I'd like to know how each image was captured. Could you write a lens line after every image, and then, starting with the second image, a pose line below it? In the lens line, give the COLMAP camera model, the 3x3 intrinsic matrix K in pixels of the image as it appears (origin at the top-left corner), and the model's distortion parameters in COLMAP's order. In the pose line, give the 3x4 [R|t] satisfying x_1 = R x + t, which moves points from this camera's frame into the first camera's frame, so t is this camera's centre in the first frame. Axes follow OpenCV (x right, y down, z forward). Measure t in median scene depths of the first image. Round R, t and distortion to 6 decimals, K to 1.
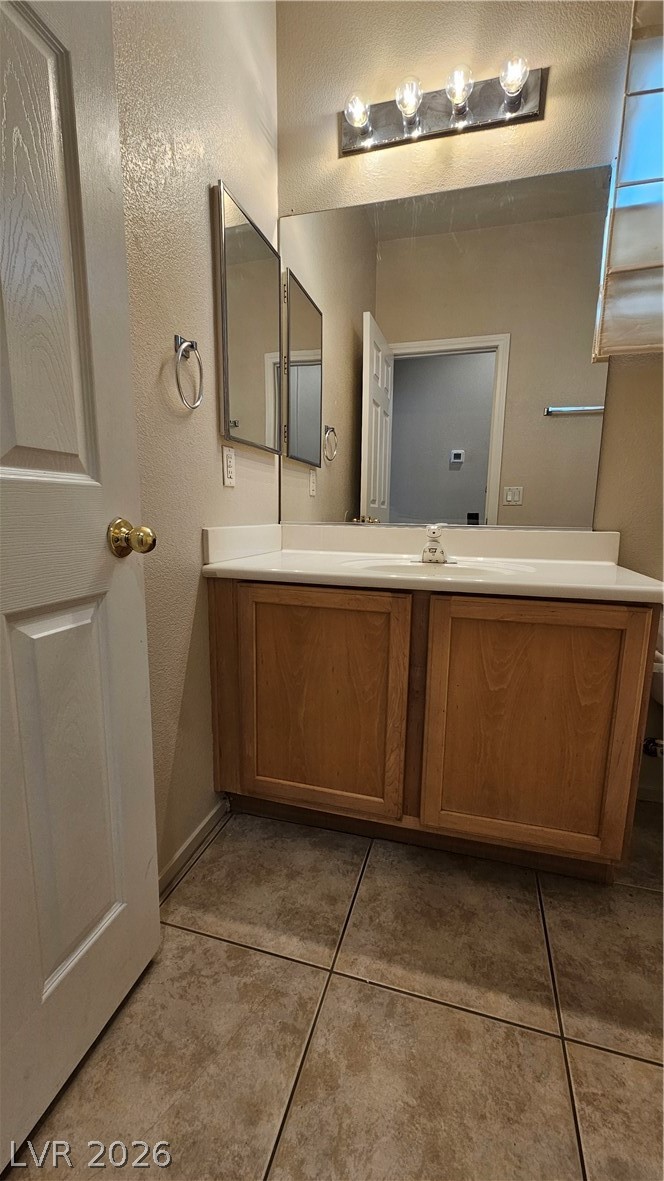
lens RADIAL K [[480.1, 0, 332.0], [0, 480.1, 590.5], [0, 0, 1]] dist [-0.001963, -0.000038]
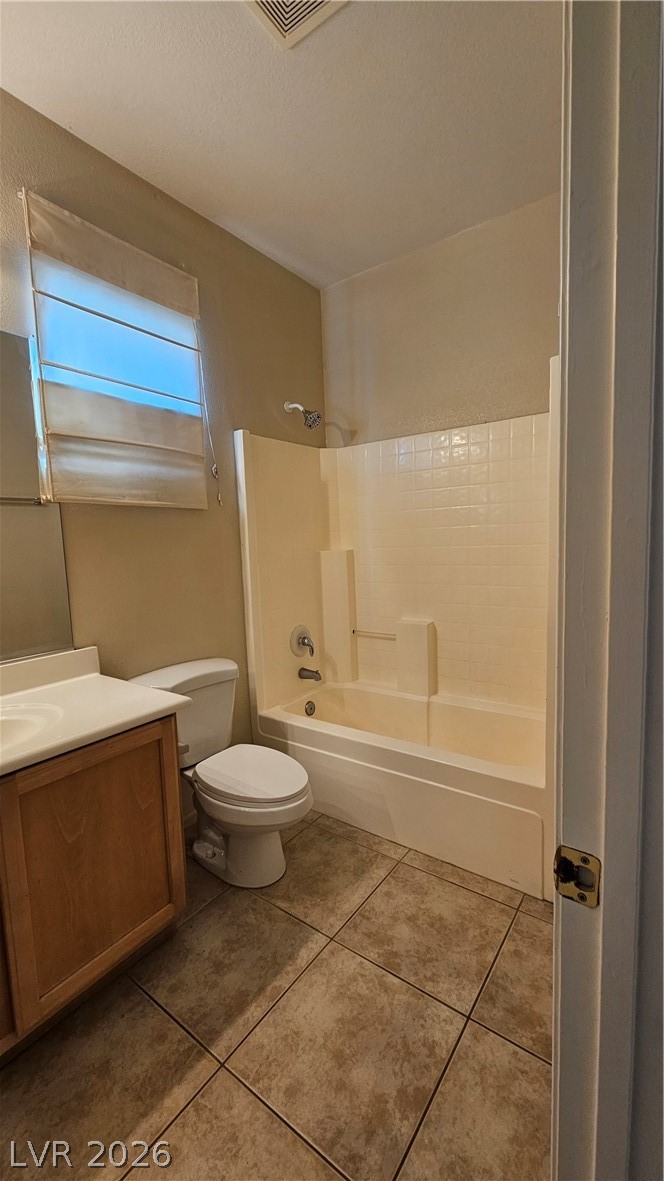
lens RADIAL K [[480.1, 0, 332.0], [0, 480.1, 590.5], [0, 0, 1]] dist [-0.001963, -0.000038]
pose [[0.341199, -0.117841, 0.932575, -0.385063], [0.193123, 0.979734, 0.053143, -0.278924], [-0.919938, 0.161970, 0.357042, 0.032078]]
